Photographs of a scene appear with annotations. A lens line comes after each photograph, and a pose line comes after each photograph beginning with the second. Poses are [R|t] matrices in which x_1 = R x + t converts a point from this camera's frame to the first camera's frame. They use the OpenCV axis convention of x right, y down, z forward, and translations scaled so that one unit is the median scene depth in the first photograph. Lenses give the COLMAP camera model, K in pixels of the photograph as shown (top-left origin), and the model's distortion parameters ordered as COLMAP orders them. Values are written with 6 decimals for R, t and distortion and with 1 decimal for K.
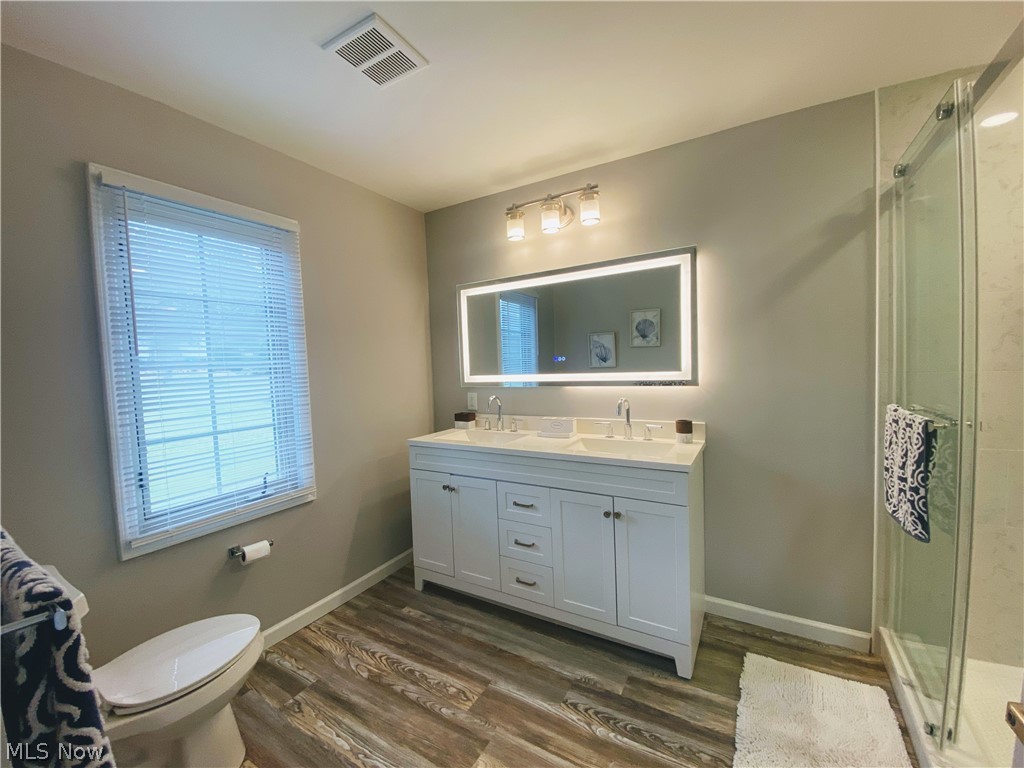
lens RADIAL K [[417.3, 0, 512.0], [0, 417.3, 384.0], [0, 0, 1]] dist [0.000022, -0.000002]
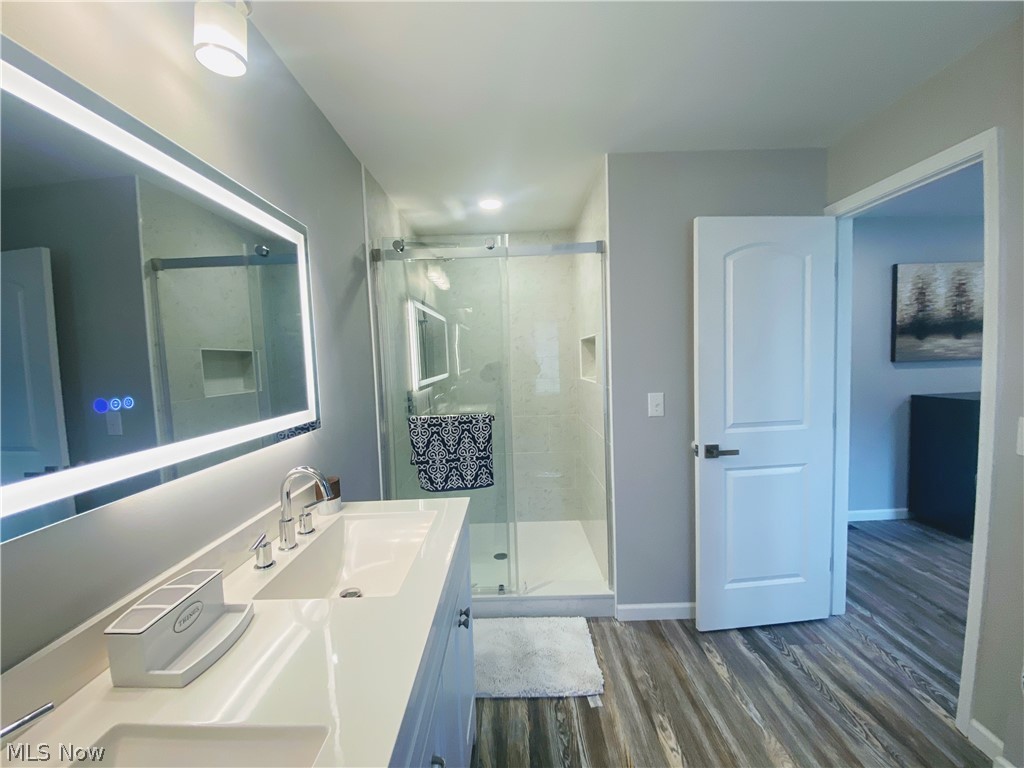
lens RADIAL K [[417.3, 0, 512.0], [0, 417.3, 384.0], [0, 0, 1]] dist [0.000022, -0.000002]
pose [[-0.509795, -0.003058, 0.860290, -0.429906], [0.100406, 0.992948, 0.063029, -0.107247], [-0.854417, 0.118510, -0.505893, 1.445367]]
